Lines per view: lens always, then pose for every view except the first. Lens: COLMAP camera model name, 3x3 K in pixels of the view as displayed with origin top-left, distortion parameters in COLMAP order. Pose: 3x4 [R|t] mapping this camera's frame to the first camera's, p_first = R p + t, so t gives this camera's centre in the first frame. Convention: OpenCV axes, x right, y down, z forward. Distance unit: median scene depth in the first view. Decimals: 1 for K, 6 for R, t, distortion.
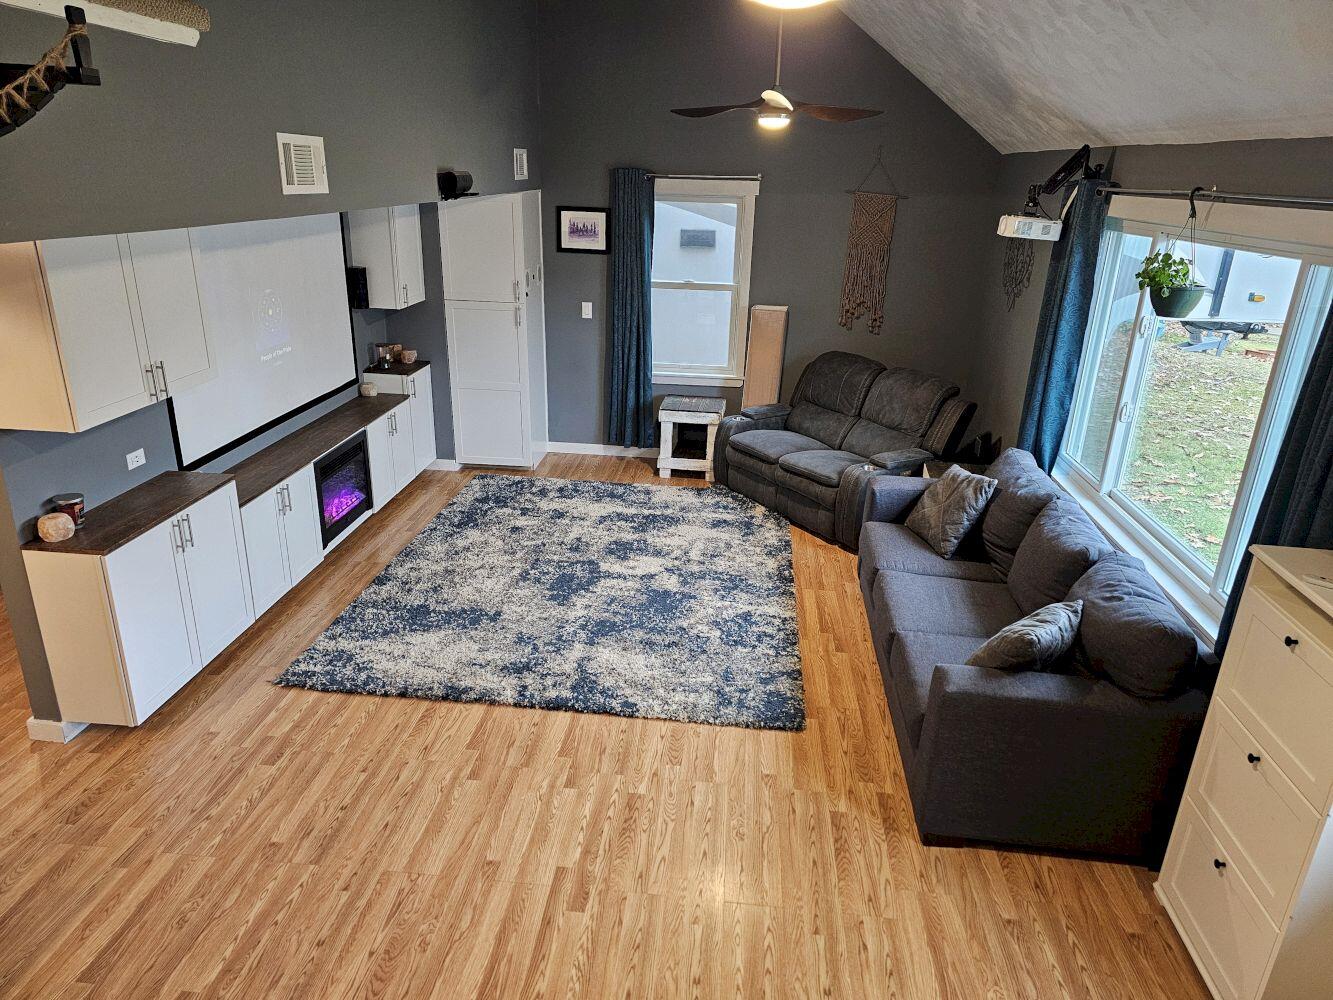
lens RADIAL K [[894.1, 0, 666.5], [0, 894.1, 500.0], [0, 0, 1]] dist [0.087012, -0.003191]
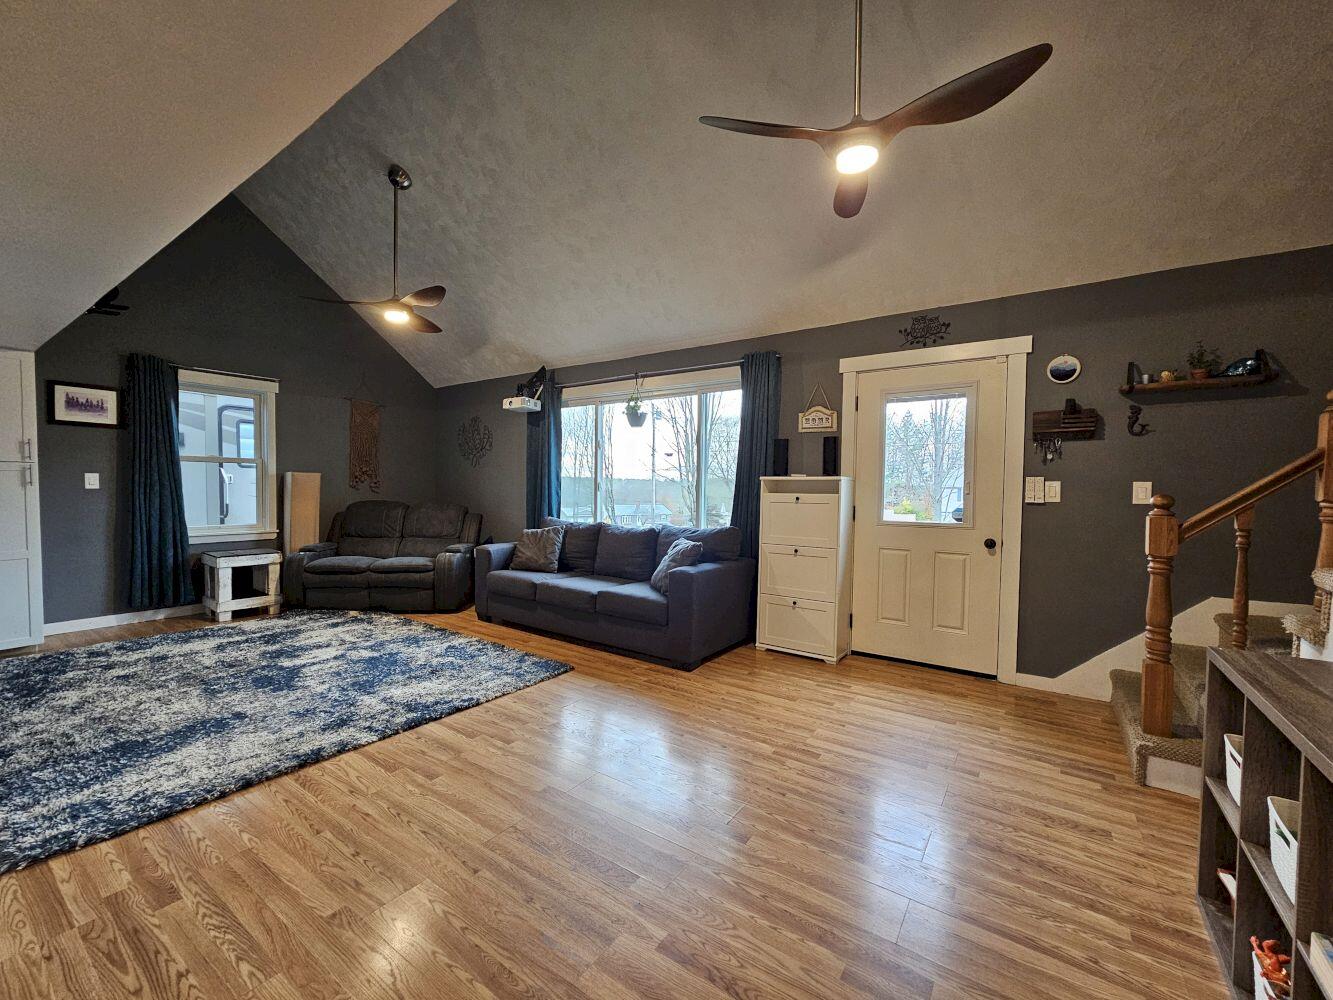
lens RADIAL K [[547.3, 0, 666.5], [0, 547.3, 500.0], [0, 0, 1]] dist [0.000760, -0.000012]
pose [[0.492563, -0.043467, 0.869191, -0.434270], [0.307035, 0.943210, -0.126825, 0.119508], [-0.814317, 0.329341, 0.477936, 0.269942]]
